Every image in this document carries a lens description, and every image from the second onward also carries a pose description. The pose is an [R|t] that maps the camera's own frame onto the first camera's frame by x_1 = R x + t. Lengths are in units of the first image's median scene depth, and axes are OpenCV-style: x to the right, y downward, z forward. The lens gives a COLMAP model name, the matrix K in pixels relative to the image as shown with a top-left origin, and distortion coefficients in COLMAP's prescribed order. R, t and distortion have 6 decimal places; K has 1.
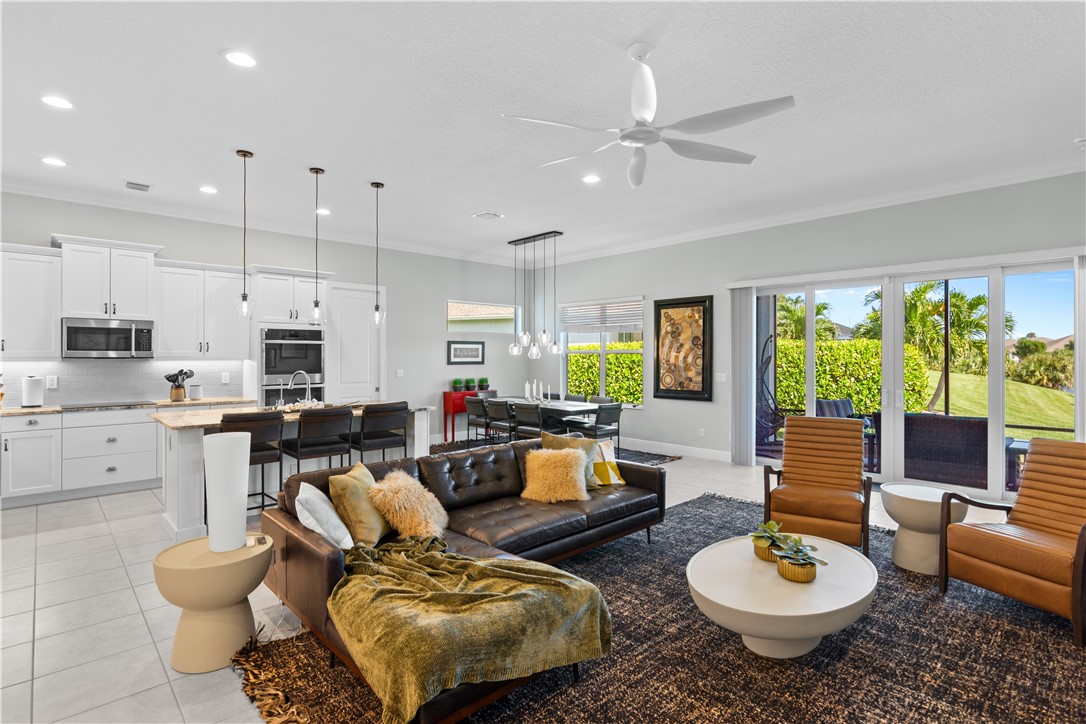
lens RADIAL K [[526.3, 0, 536.6], [0, 526.3, 362.7], [0, 0, 1]] dist [-0.002924, 0.002499]
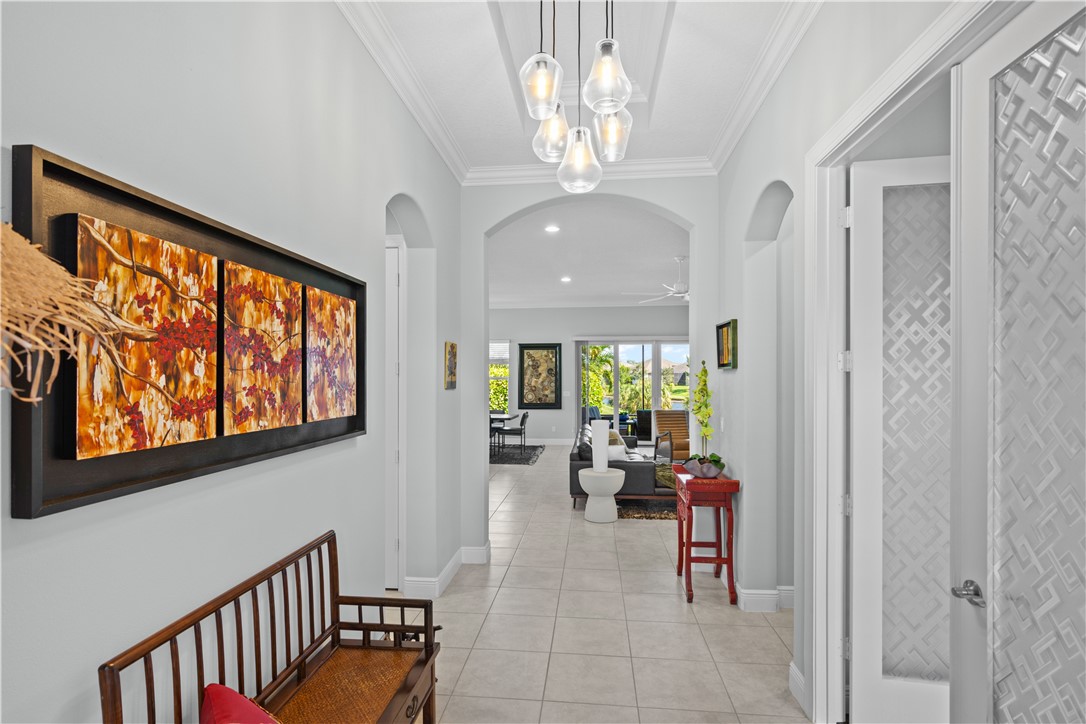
lens RADIAL K [[526.3, 0, 540.9], [0, 526.3, 365.3], [0, 0, 1]] dist [-0.002924, 0.002499]
pose [[0.748376, 0.014633, 0.663113, -0.739747], [0.011091, 0.999341, -0.034570, -0.004965], [-0.663181, 0.033226, 0.747721, -0.158622]]
